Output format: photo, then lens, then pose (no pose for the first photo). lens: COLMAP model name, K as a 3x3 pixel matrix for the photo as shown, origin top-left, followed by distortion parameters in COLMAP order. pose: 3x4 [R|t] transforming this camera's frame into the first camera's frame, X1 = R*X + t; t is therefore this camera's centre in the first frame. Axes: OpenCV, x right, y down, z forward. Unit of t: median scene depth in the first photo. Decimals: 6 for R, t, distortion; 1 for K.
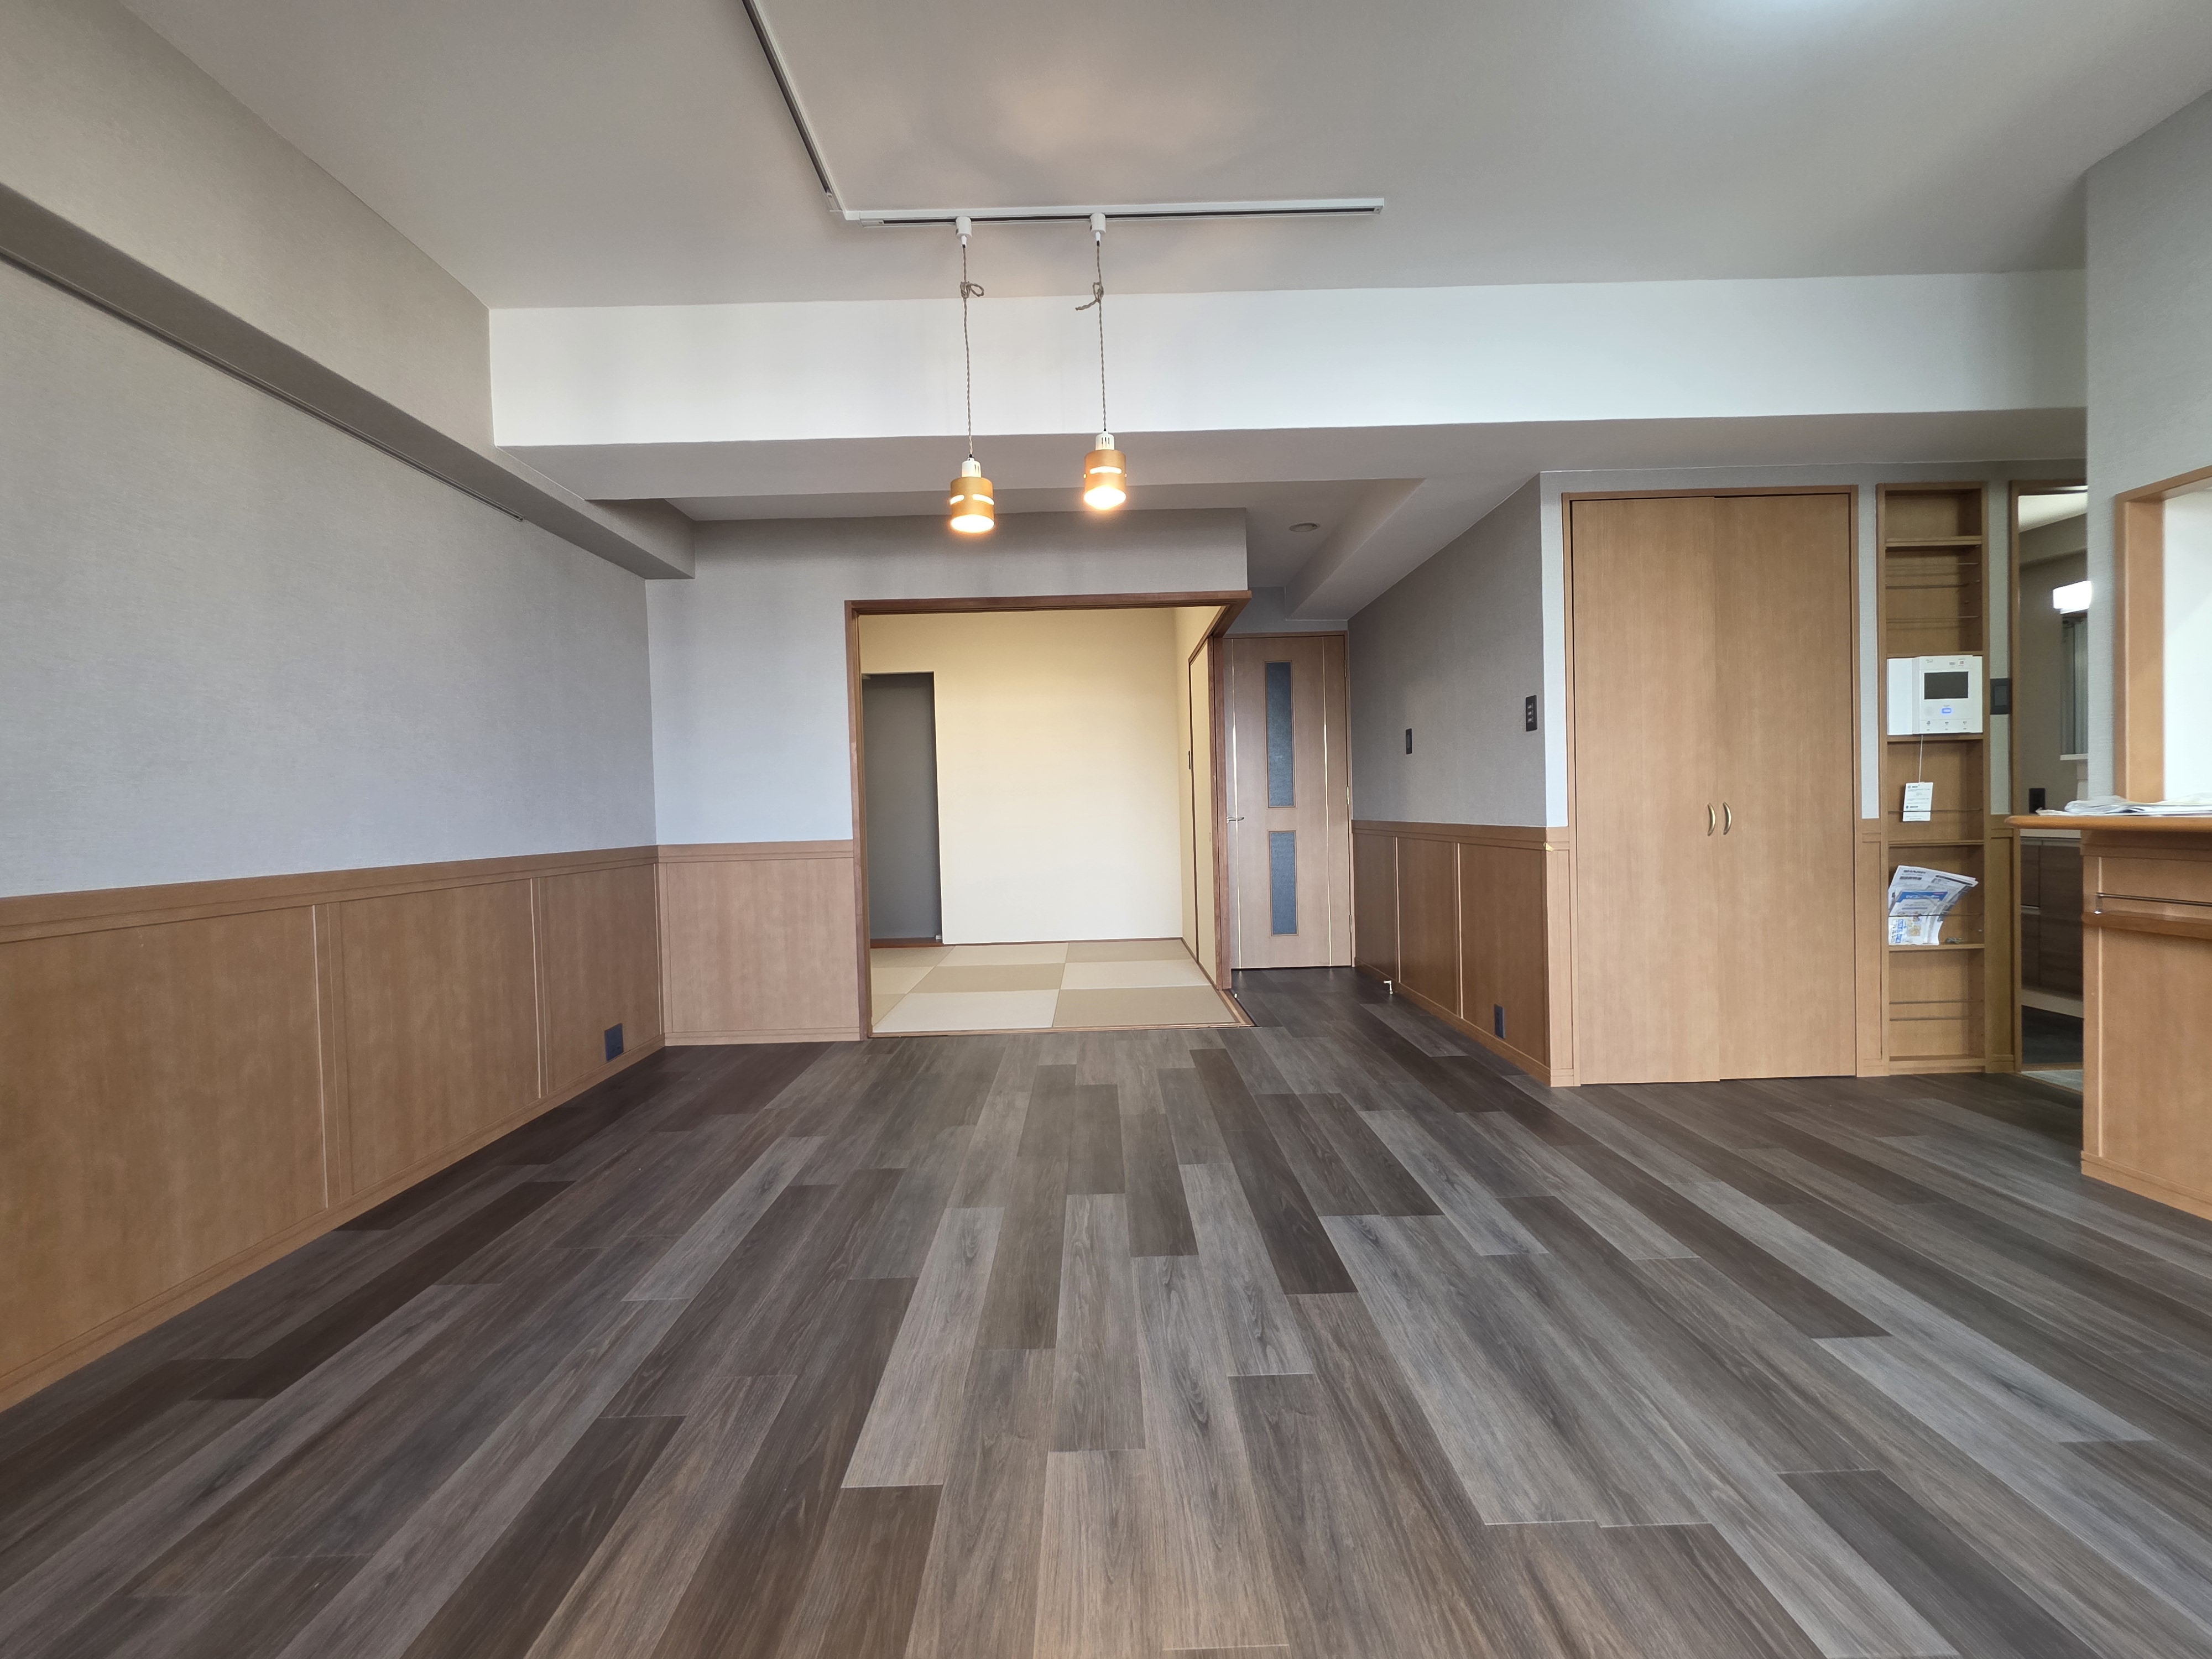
lens RADIAL K [[884.2, 0, 1104.0], [0, 884.2, 826.2], [0, 0, 1]] dist [0.000660, 0.000163]
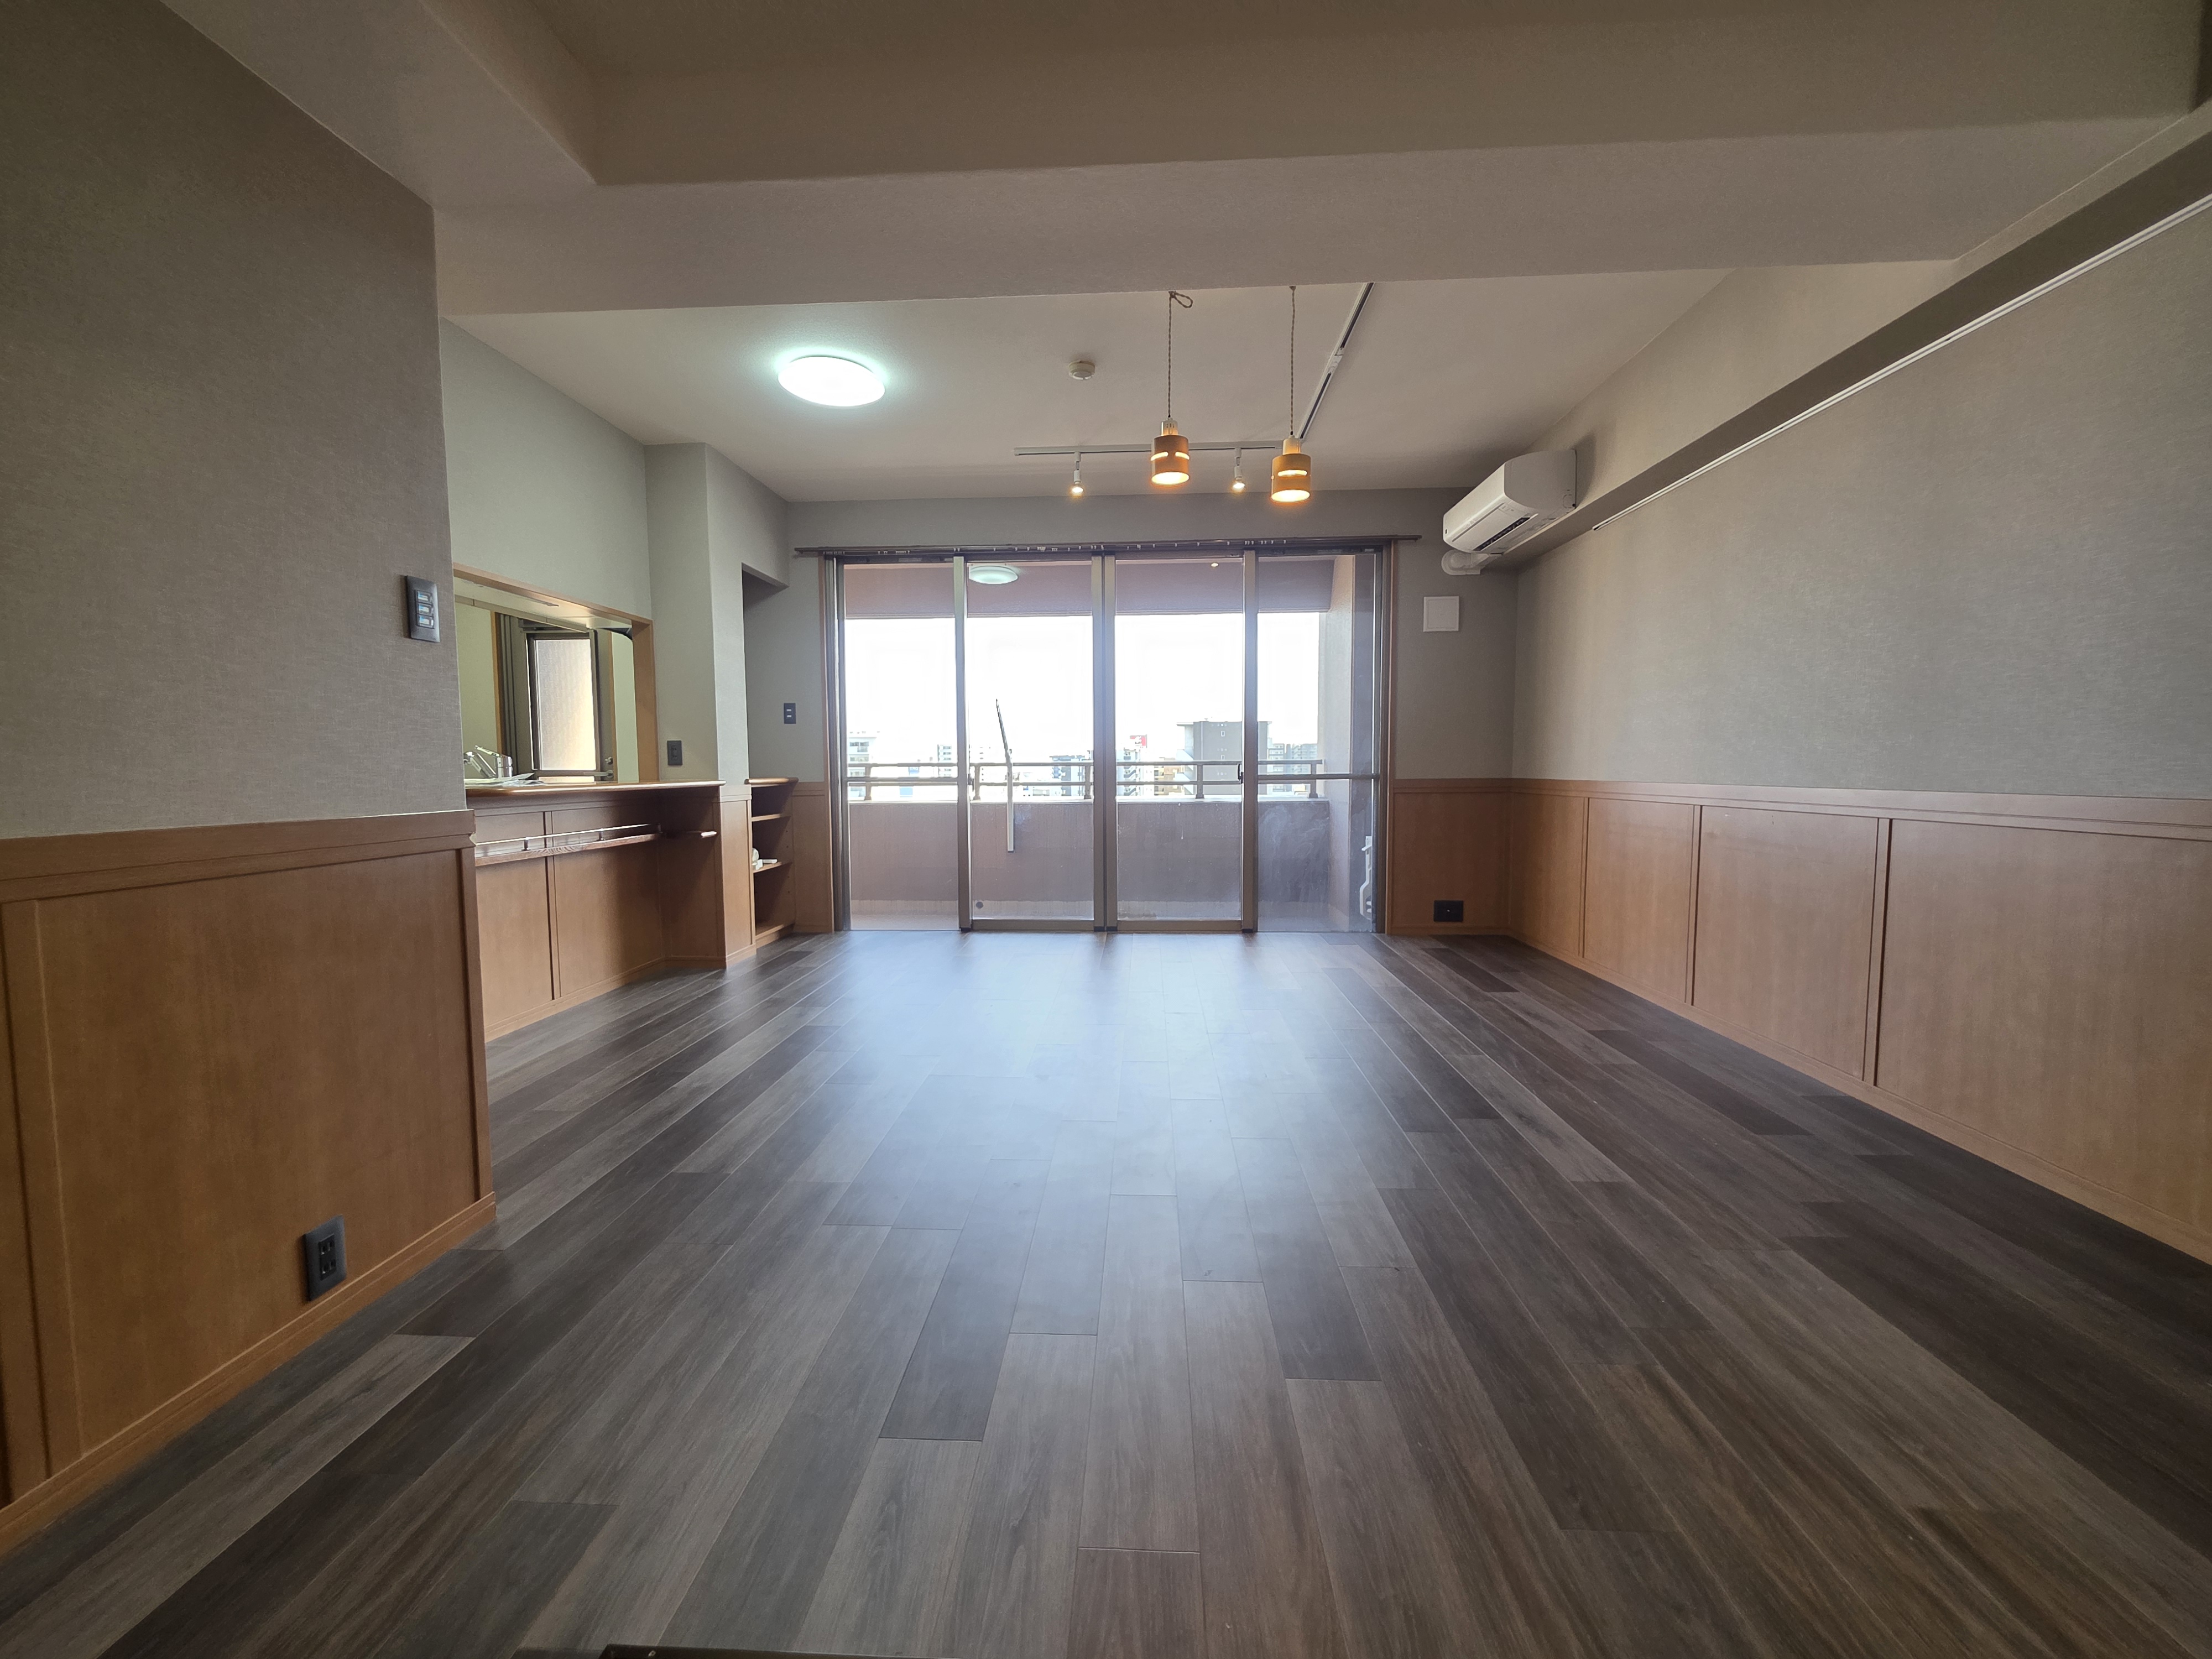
lens RADIAL K [[884.2, 0, 1101.3], [0, 884.2, 828.5], [0, 0, 1]] dist [0.000660, 0.000163]
pose [[-0.997489, 0.030339, 0.063999, 0.024624], [0.035842, 0.995592, 0.086674, -0.025879], [-0.061087, 0.088750, -0.994179, 1.761145]]
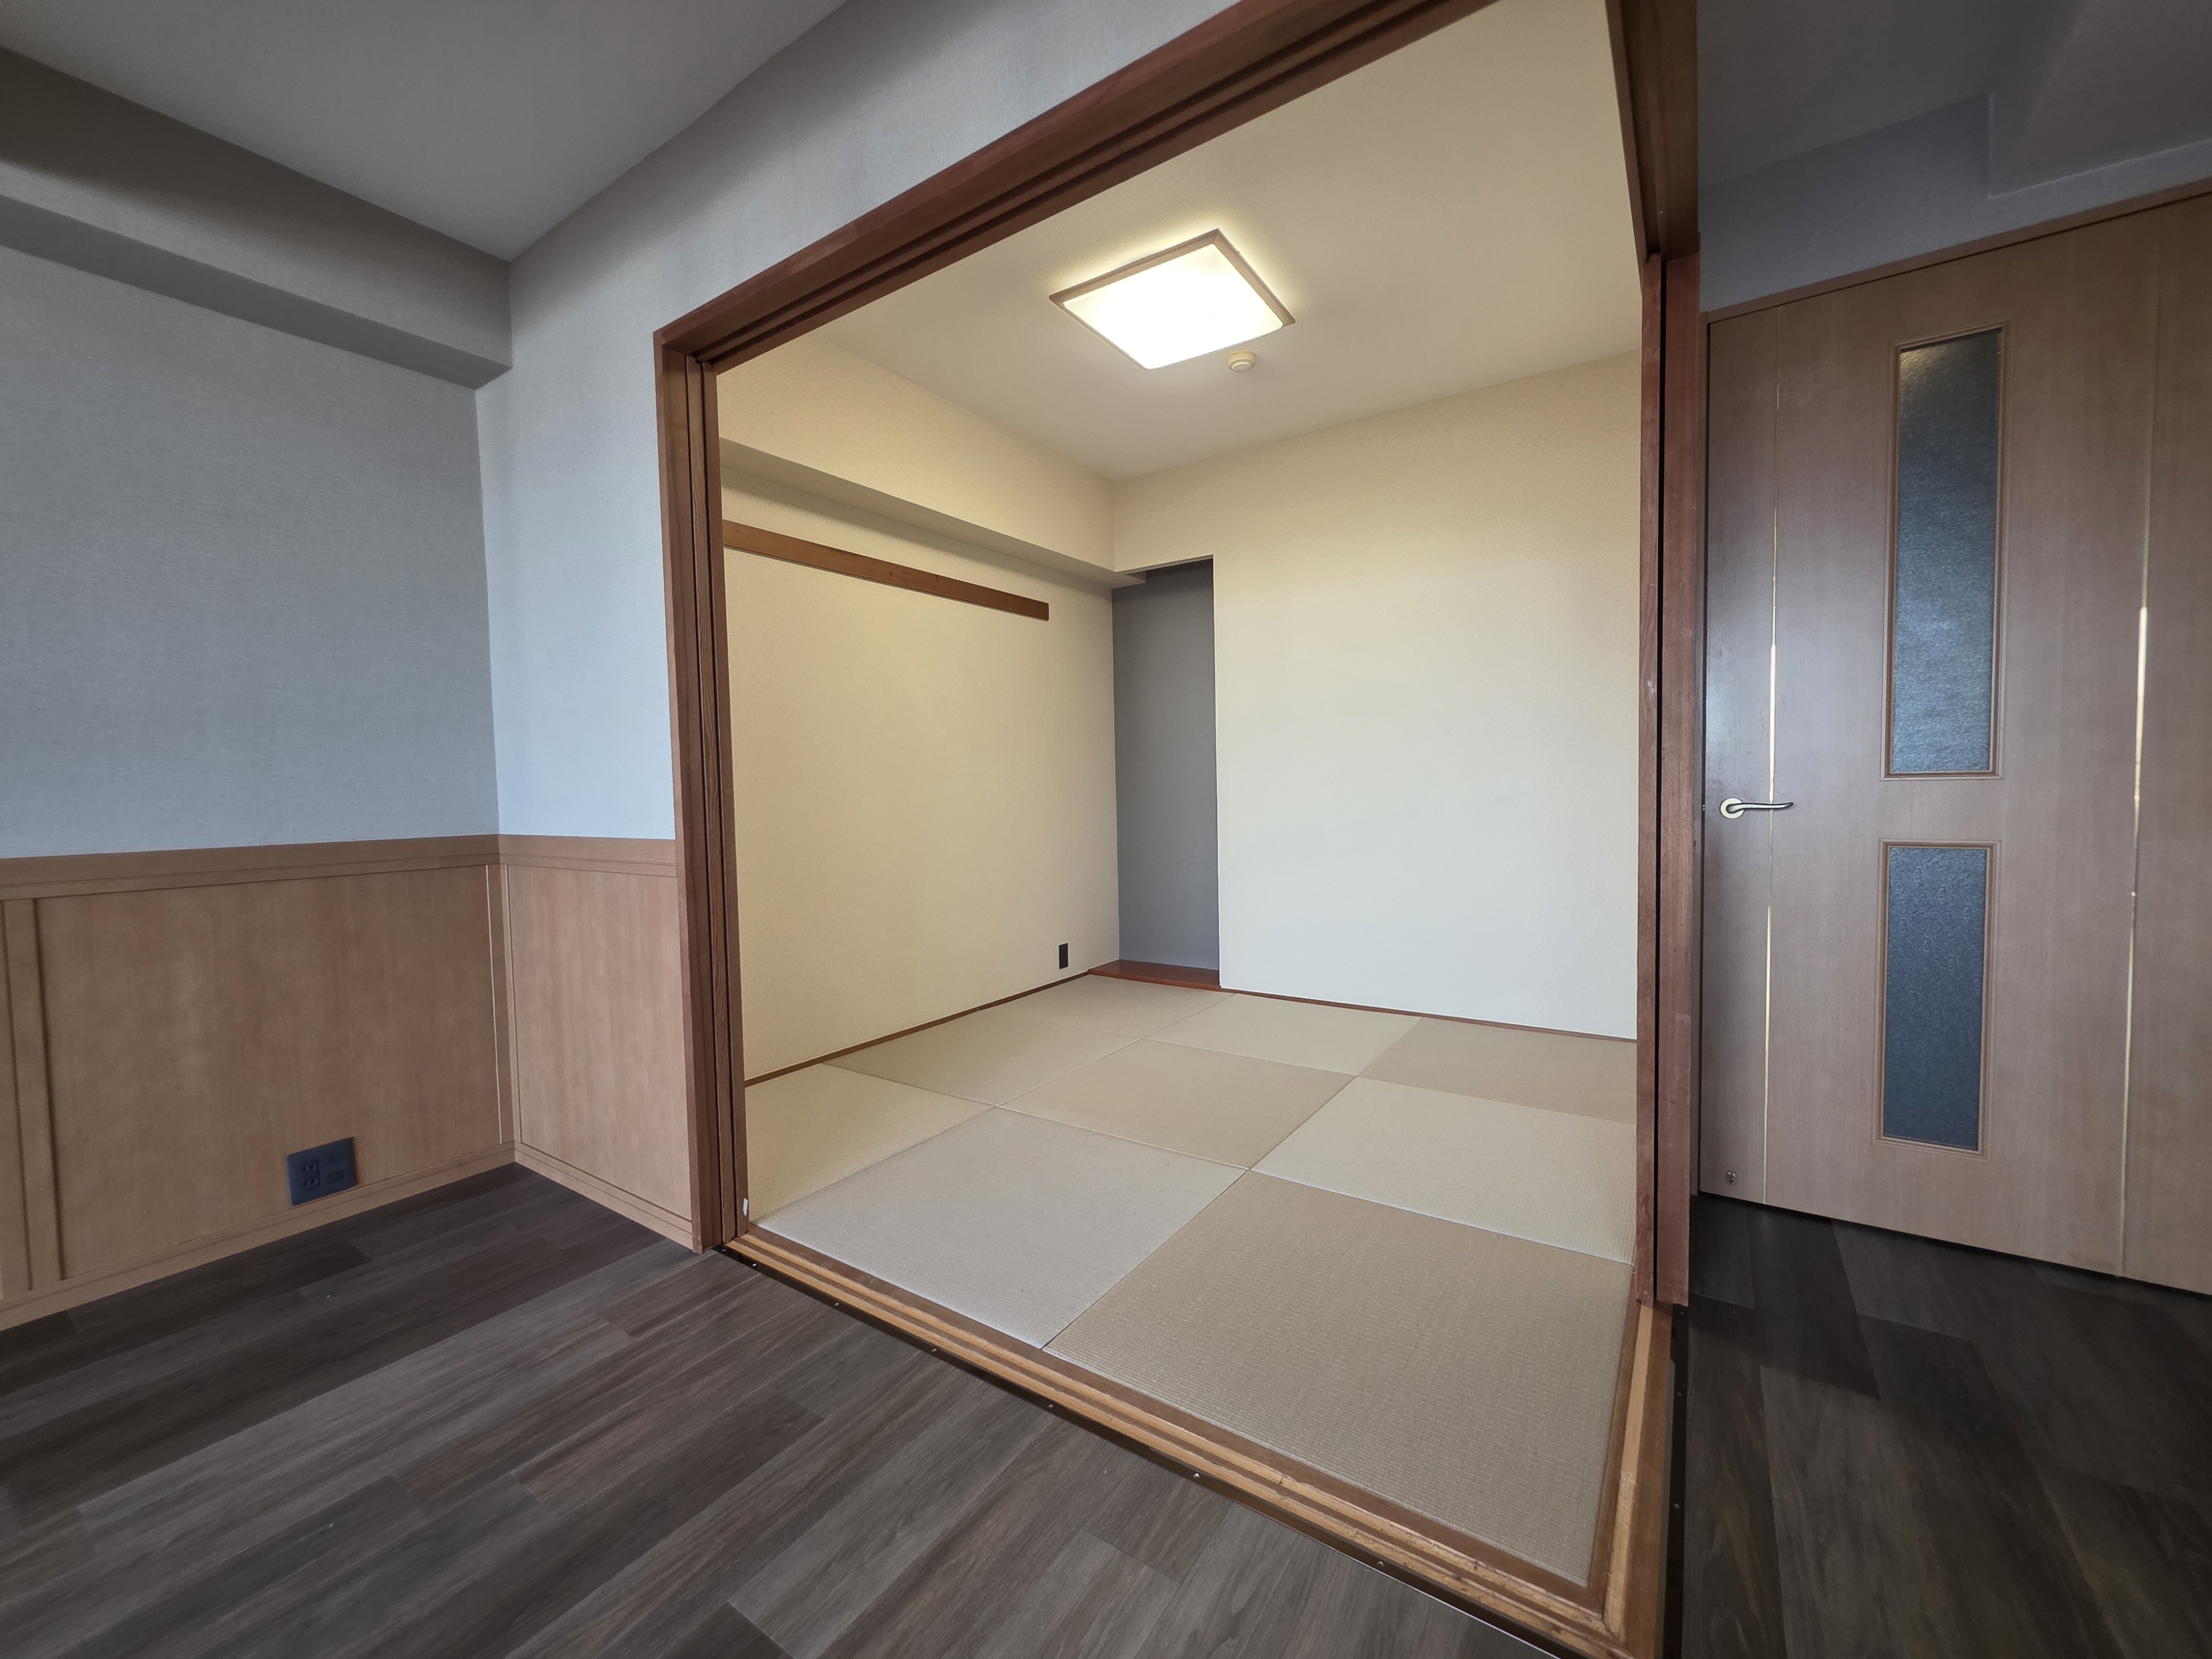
lens RADIAL K [[884.2, 0, 1101.8], [0, 884.2, 827.0], [0, 0, 1]] dist [0.000660, 0.000163]
pose [[0.821654, 0.037179, -0.568773, 0.256603], [-0.013076, 0.998837, 0.046401, -0.024727], [0.569836, -0.030689, 0.821185, 1.050304]]
